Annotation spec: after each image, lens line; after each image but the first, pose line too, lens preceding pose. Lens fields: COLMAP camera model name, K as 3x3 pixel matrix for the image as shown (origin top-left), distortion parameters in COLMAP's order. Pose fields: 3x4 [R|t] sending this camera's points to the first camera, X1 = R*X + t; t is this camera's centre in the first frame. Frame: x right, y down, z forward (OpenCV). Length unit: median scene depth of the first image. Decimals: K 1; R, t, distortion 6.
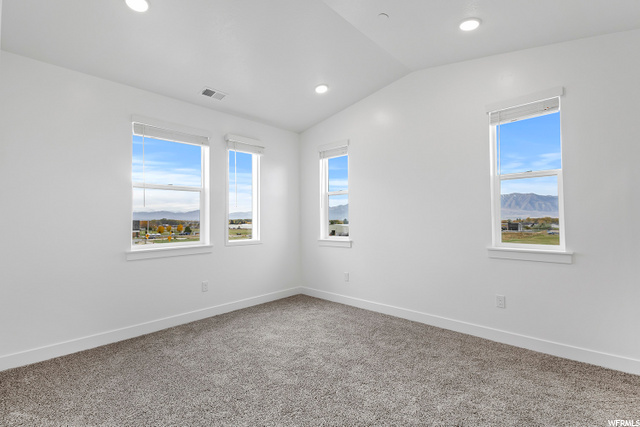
lens RADIAL K [[301.1, 0, 317.8], [0, 301.1, 225.4], [0, 0, 1]] dist [0.004765, 0.000139]
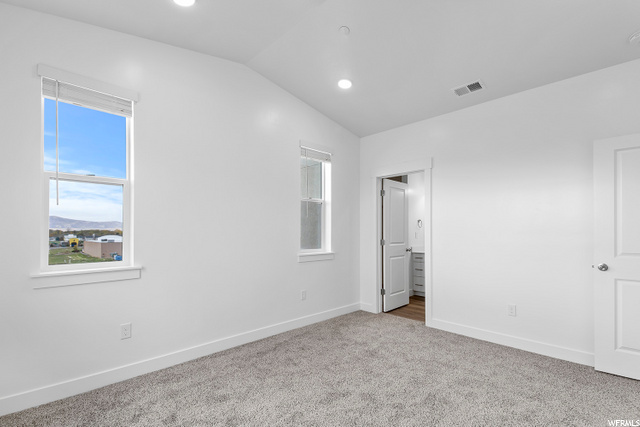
lens RADIAL K [[289.3, 0, 319.4], [0, 289.3, 234.4], [0, 0, 1]] dist [0.000342, -0.000081]
pose [[0.029215, 0.018073, 0.999410, -0.492684], [0.023905, 0.999538, -0.018774, 0.013660], [-0.999287, 0.024440, 0.028769, 0.685694]]
